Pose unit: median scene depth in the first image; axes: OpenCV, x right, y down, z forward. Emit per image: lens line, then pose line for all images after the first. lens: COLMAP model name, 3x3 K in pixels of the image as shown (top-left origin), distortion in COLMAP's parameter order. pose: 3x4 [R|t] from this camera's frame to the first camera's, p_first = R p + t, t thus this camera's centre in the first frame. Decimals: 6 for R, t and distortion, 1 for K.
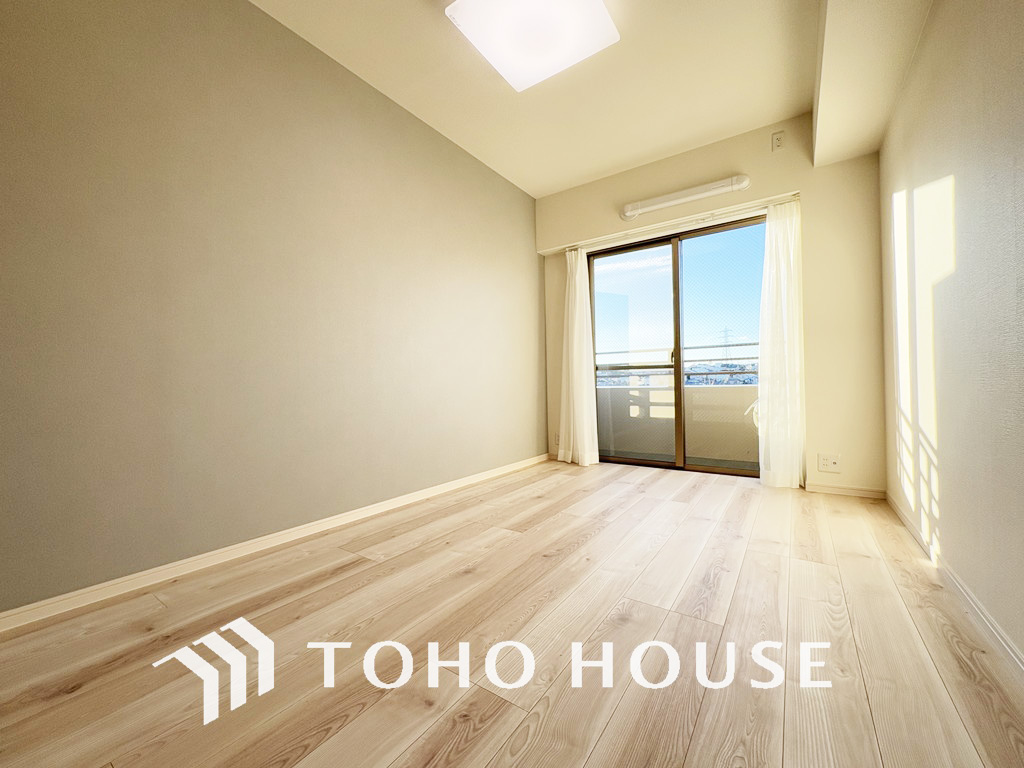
lens RADIAL K [[406.8, 0, 511.0], [0, 406.8, 382.4], [0, 0, 1]] dist [-0.002672, -0.000115]
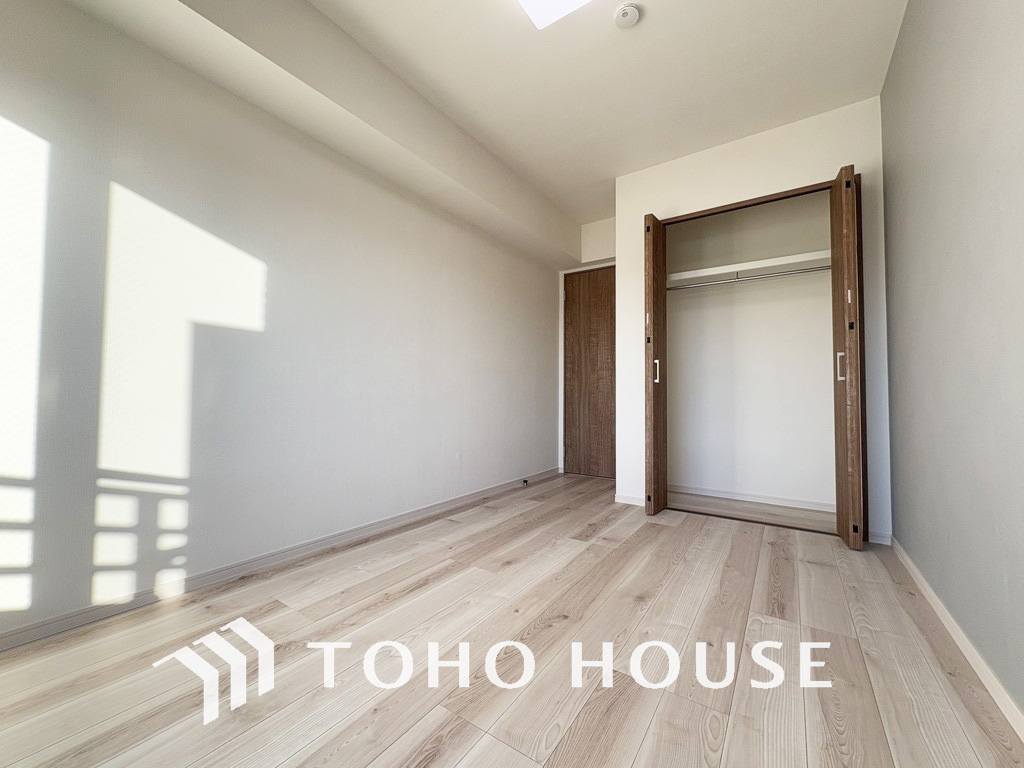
lens RADIAL K [[406.8, 0, 511.5], [0, 406.8, 384.6], [0, 0, 1]] dist [-0.002672, -0.000115]
pose [[-0.999890, 0.009712, -0.011212, 0.217897], [0.010116, 0.999278, -0.036616, -0.026568], [0.010849, -0.036725, -0.999267, 2.010971]]
